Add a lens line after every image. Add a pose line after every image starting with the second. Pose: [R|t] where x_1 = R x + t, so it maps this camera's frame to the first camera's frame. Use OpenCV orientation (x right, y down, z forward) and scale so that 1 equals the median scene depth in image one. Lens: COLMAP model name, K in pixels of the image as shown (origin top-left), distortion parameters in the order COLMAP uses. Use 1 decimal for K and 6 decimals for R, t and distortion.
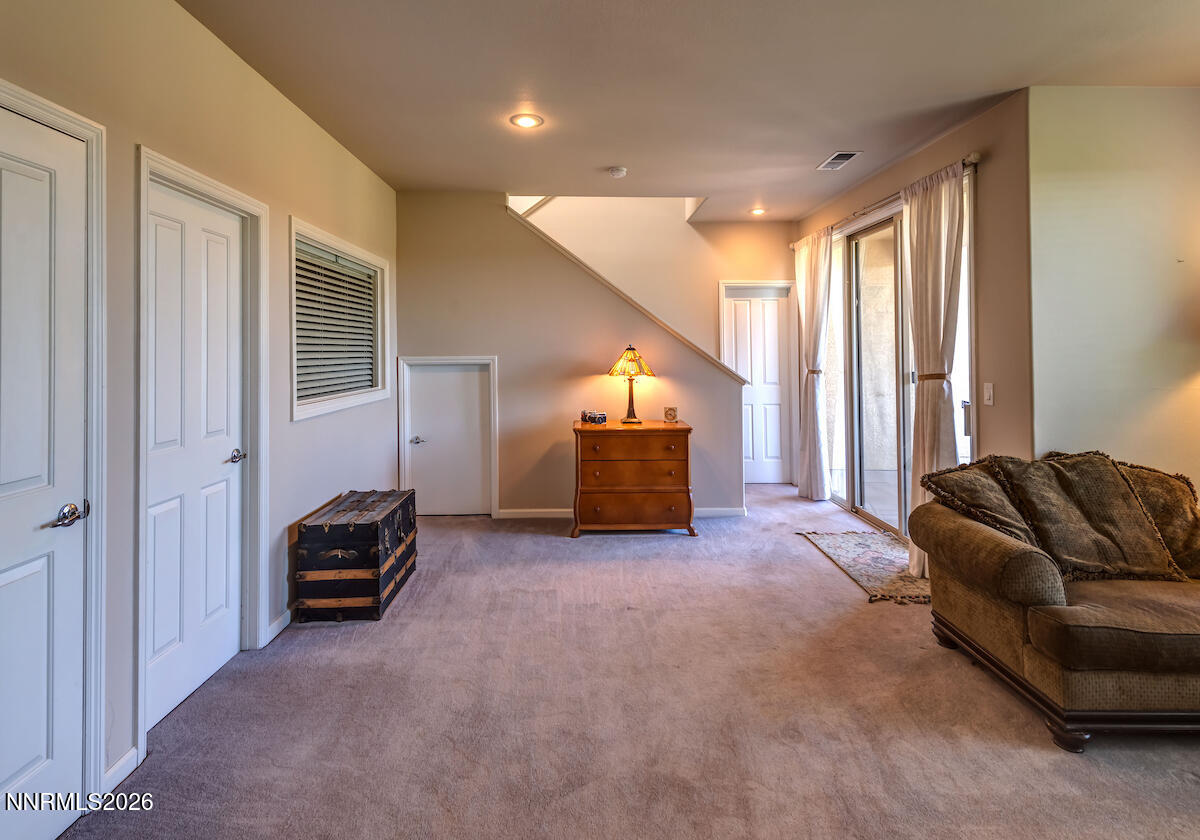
lens RADIAL K [[563.9, 0, 600.0], [0, 563.9, 420.0], [0, 0, 1]] dist [-0.001417, -0.000836]
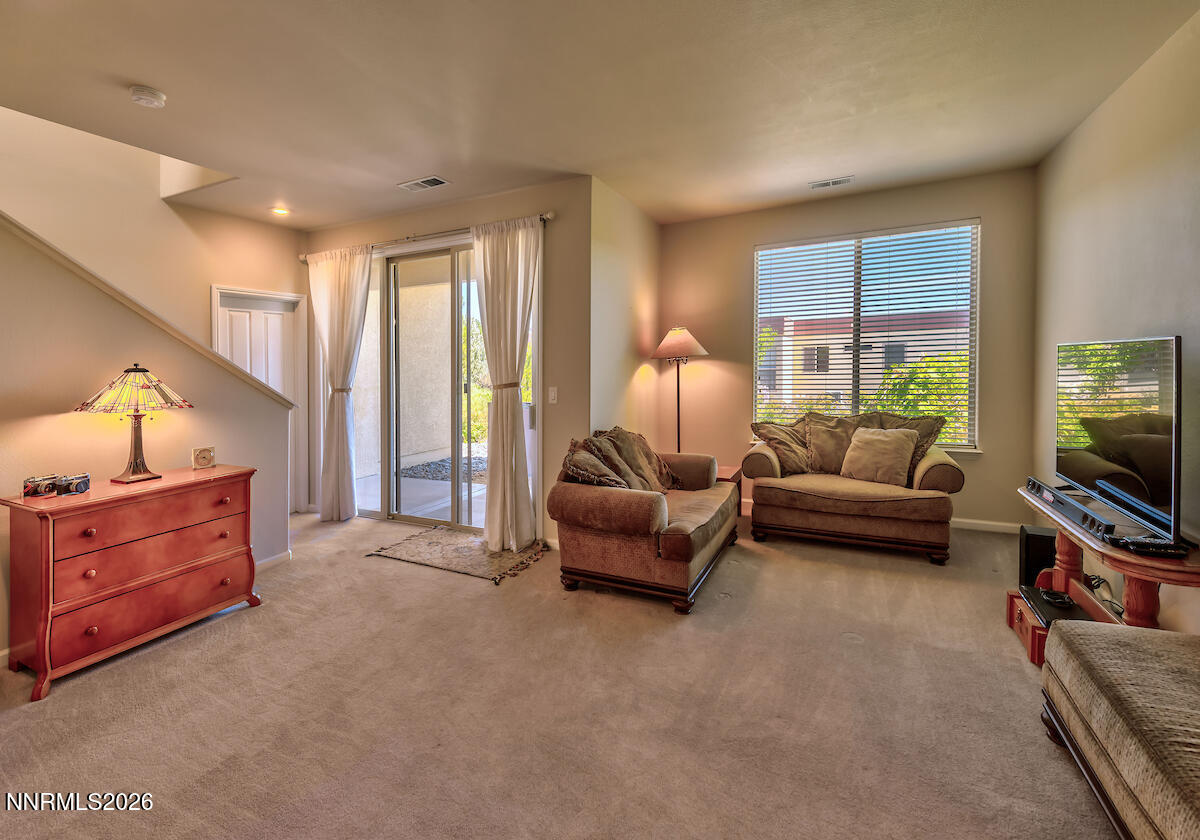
lens RADIAL K [[495.2, 0, 600.0], [0, 495.2, 416.0], [0, 0, 1]] dist [0.001758, -0.000544]
pose [[0.463268, -0.105073, 0.879967, -0.214508], [0.133342, 0.989907, 0.048001, -0.027832], [-0.876129, 0.095099, 0.472603, 0.249984]]
